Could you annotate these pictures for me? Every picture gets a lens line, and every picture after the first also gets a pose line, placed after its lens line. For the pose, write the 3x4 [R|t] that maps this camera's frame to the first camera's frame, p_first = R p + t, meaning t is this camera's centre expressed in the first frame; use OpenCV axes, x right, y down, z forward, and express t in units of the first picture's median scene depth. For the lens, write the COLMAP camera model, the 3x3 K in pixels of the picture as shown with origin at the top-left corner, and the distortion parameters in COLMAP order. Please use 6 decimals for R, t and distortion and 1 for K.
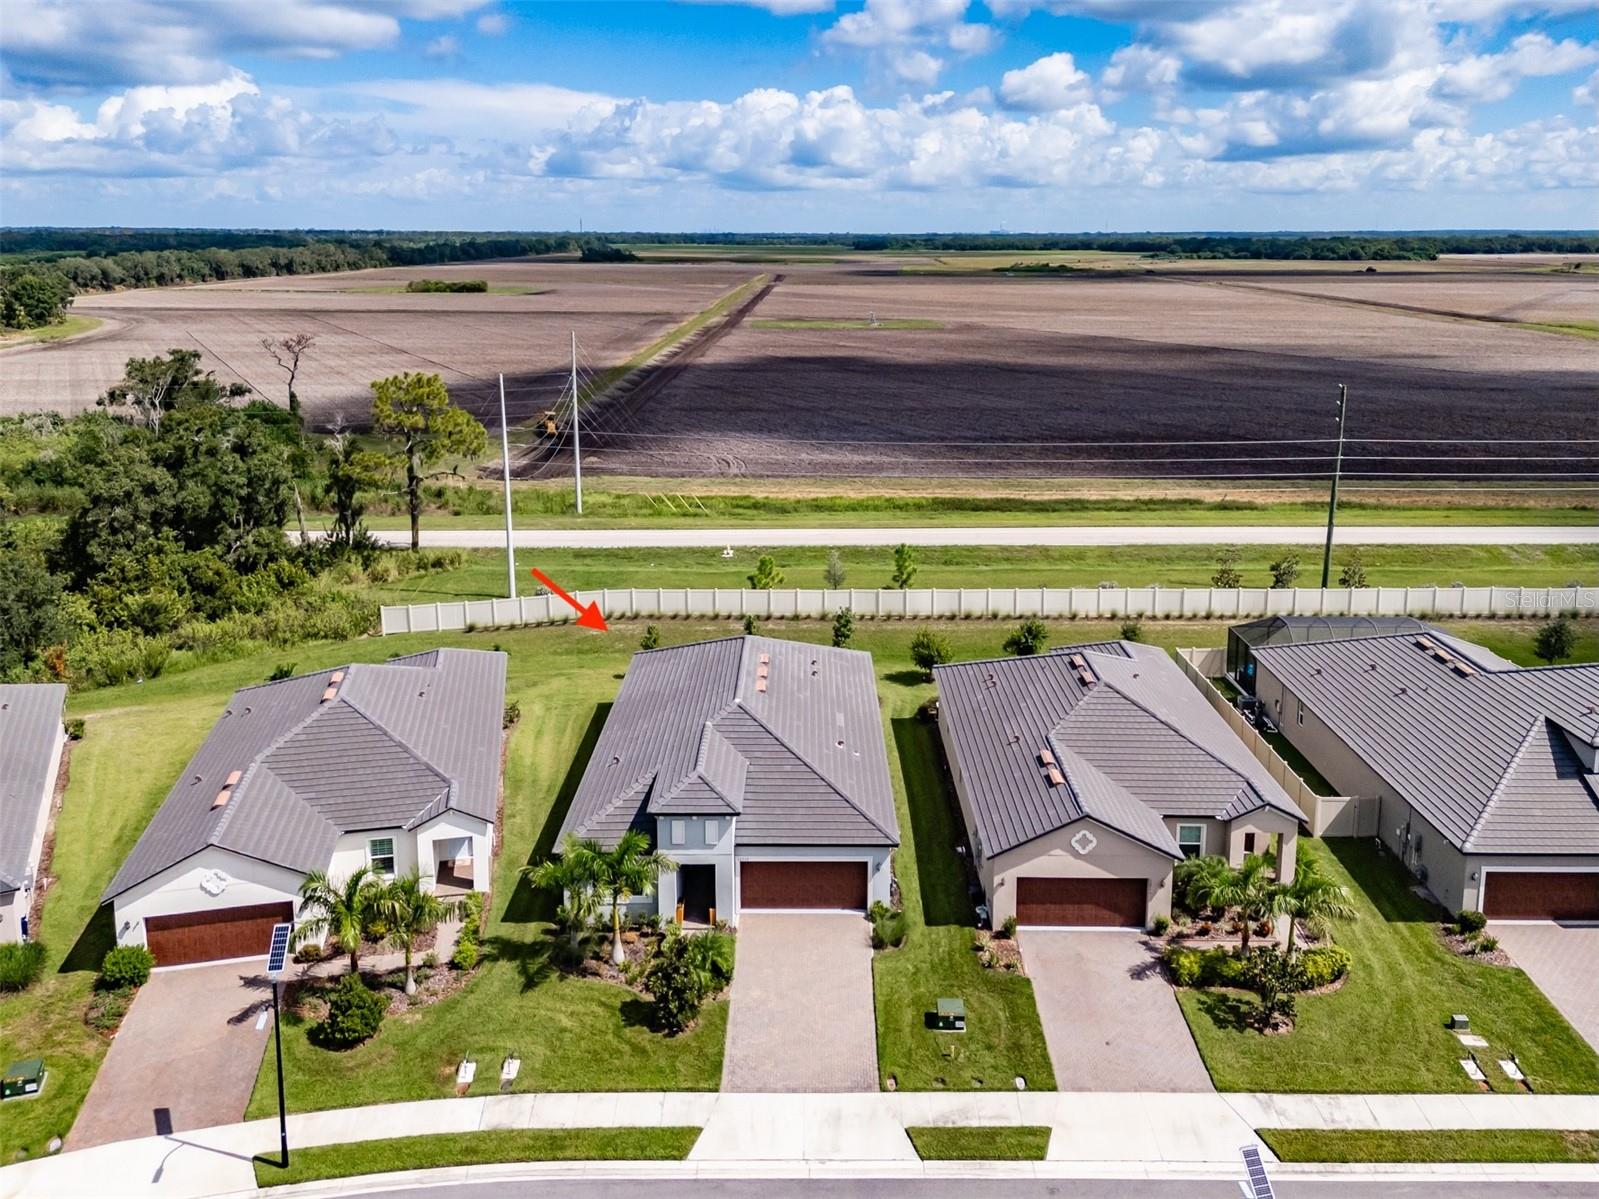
lens RADIAL K [[1229.1, 0, 805.6], [0, 1229.1, 504.5], [0, 0, 1]] dist [0.062468, -0.042658]
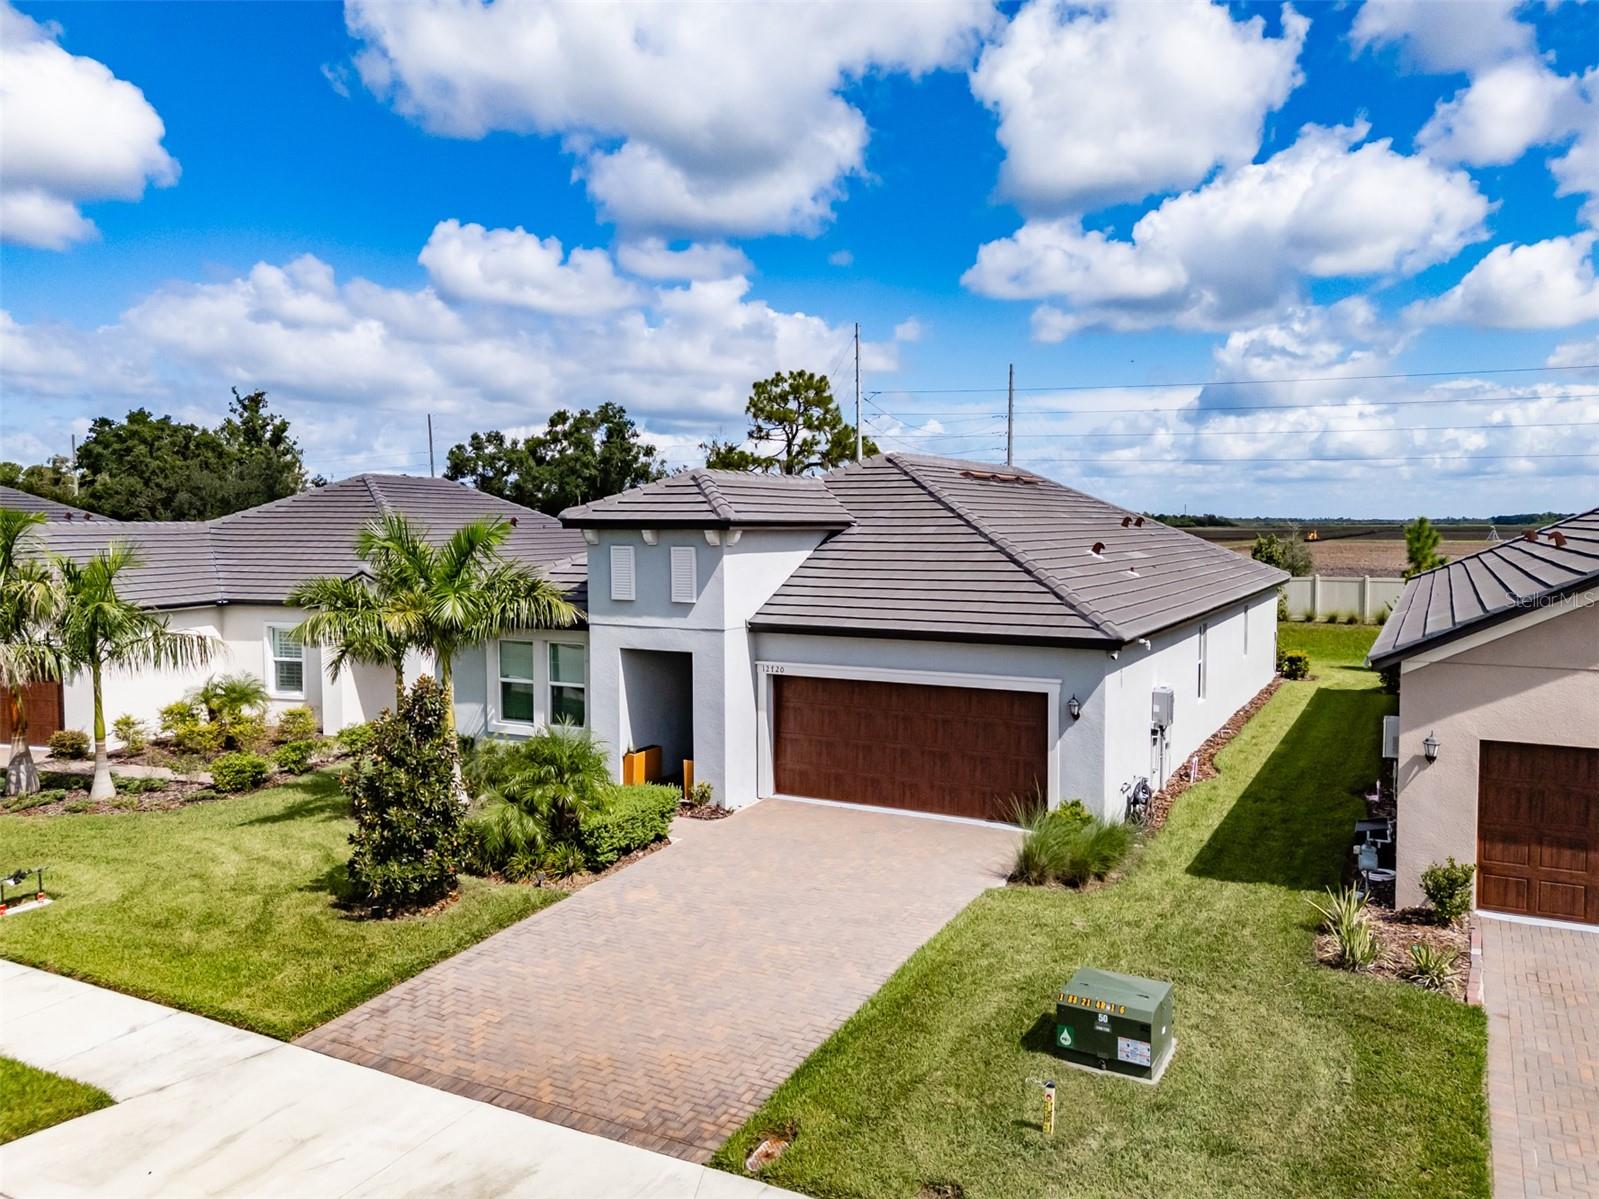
lens RADIAL K [[1164.7, 0, 796.2], [0, 1164.7, 585.6], [0, 0, 1]] dist [0.051042, -0.047512]
pose [[0.880660, 0.020755, -0.473294, 0.145152], [-0.095374, 0.986353, -0.134209, 0.291997], [0.464049, 0.163332, 0.870621, 0.589068]]
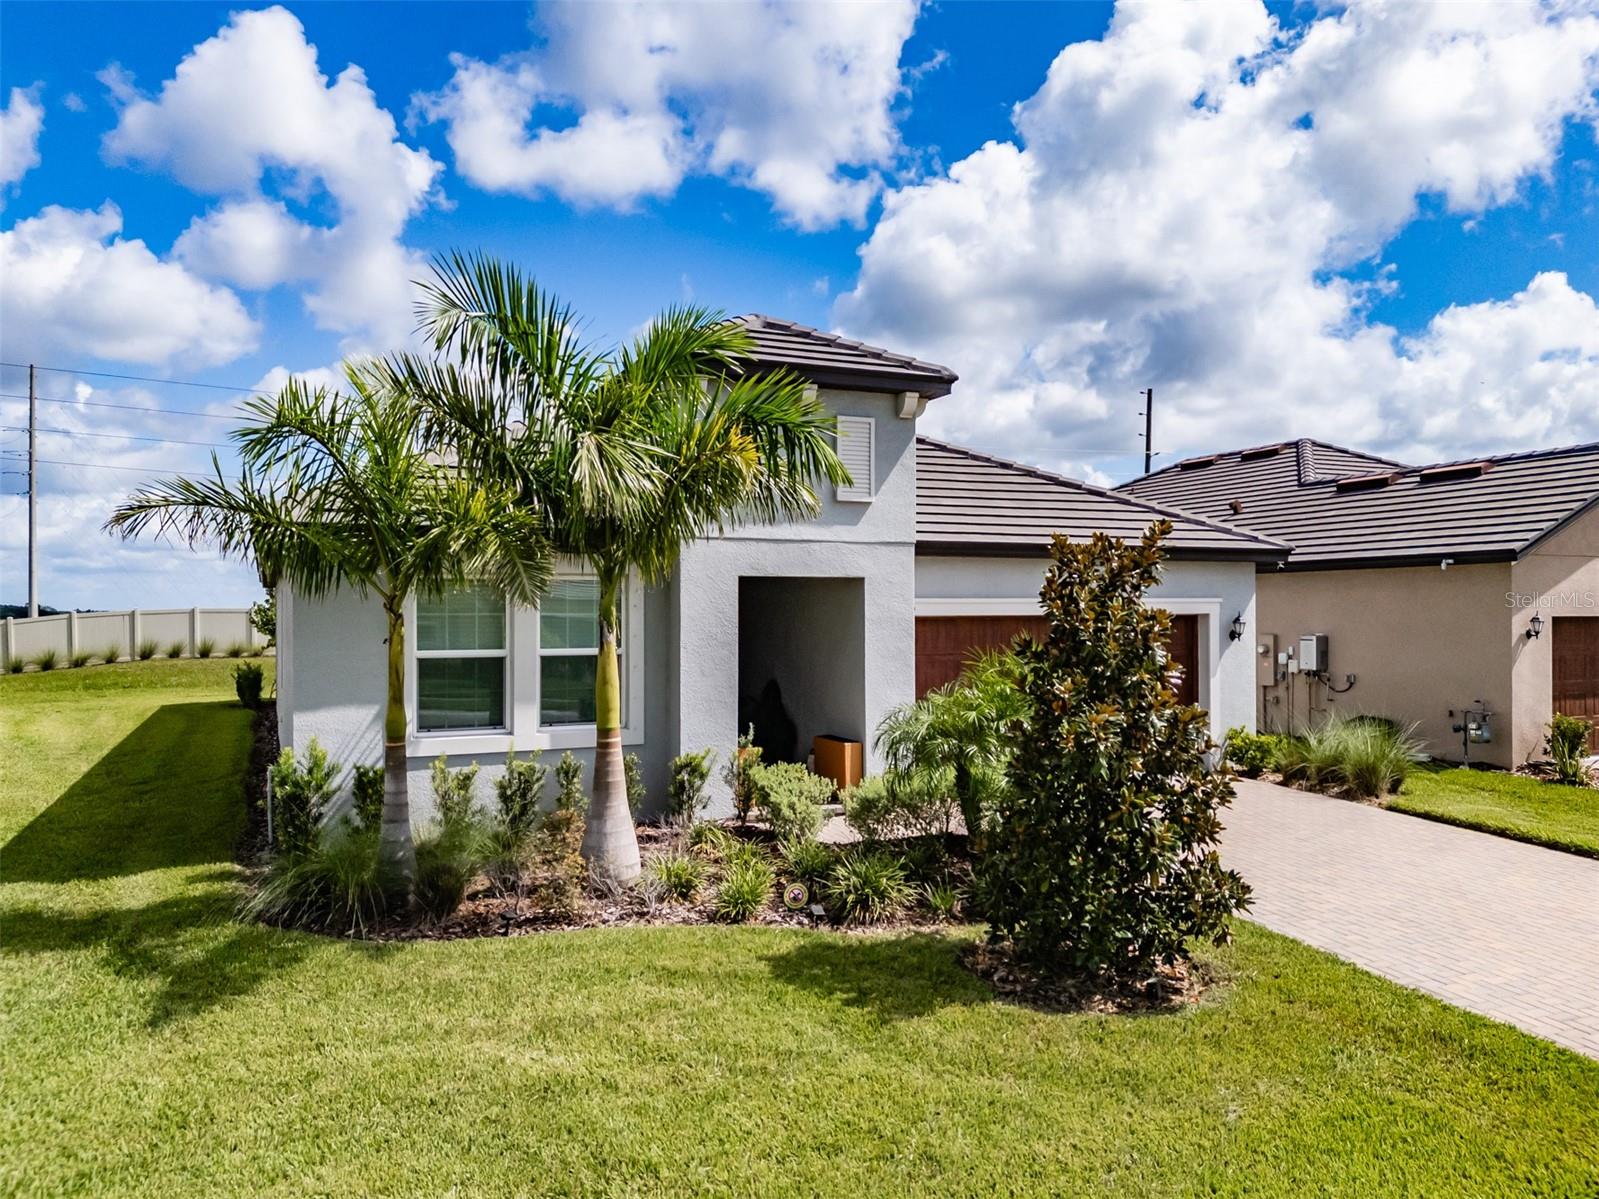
lens RADIAL K [[1212.5, 0, 828.2], [0, 1212.5, 603.4], [0, 0, 1]] dist [0.054372, -0.005664]
pose [[0.908471, -0.001424, 0.417945, -0.184922], [0.093254, 0.975475, -0.199379, 0.323178], [-0.407411, 0.220105, 0.886324, 0.681044]]
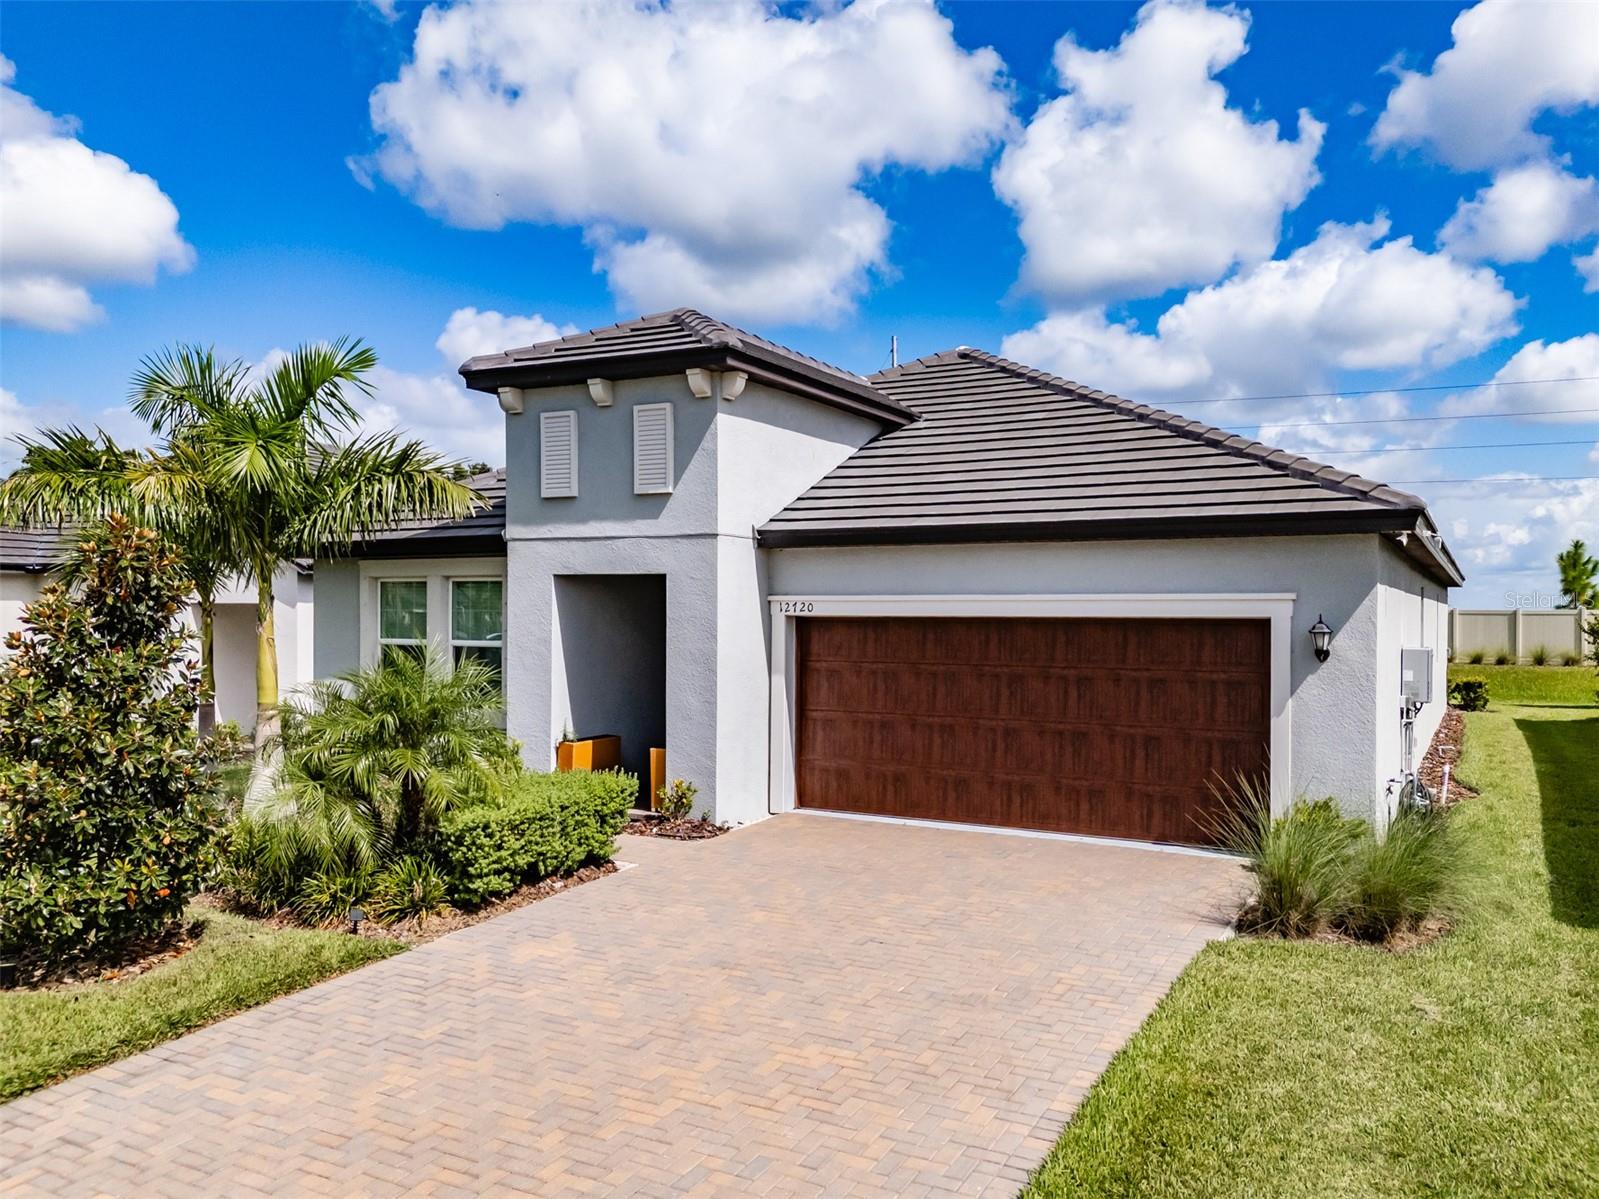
lens RADIAL K [[1202.1, 0, 803.3], [0, 1202.1, 570.3], [0, 0, 1]] dist [0.019857, -0.004116]
pose [[0.876293, -0.020189, -0.481355, 0.077557], [-0.102178, 0.968604, -0.226639, 0.318241], [0.470819, 0.247786, 0.846718, 0.715001]]
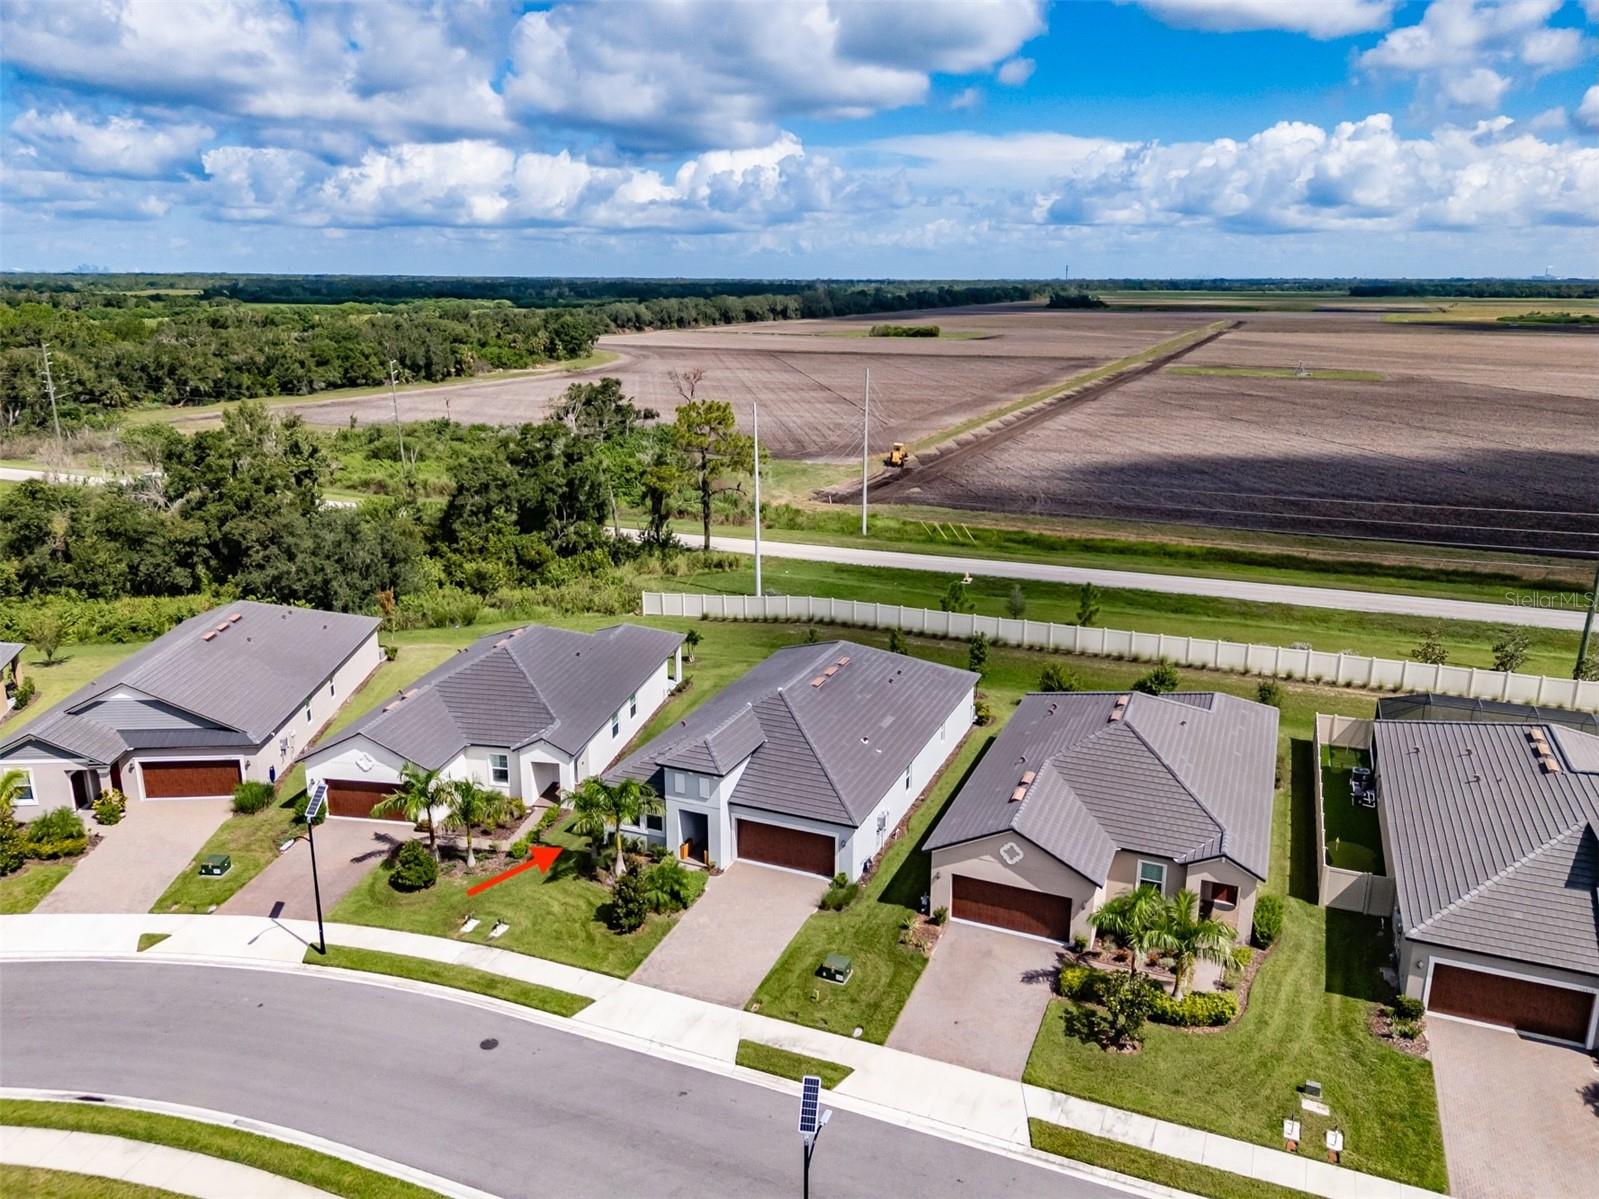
lens RADIAL K [[1148.3, 0, 797.8], [0, 1148.3, 604.5], [0, 0, 1]] dist [0.082589, -0.077773]
pose [[0.923708, 0.105028, -0.368419, 0.364944], [-0.084055, 0.993815, 0.072570, -0.001661], [0.373763, -0.036066, 0.926823, -0.001171]]
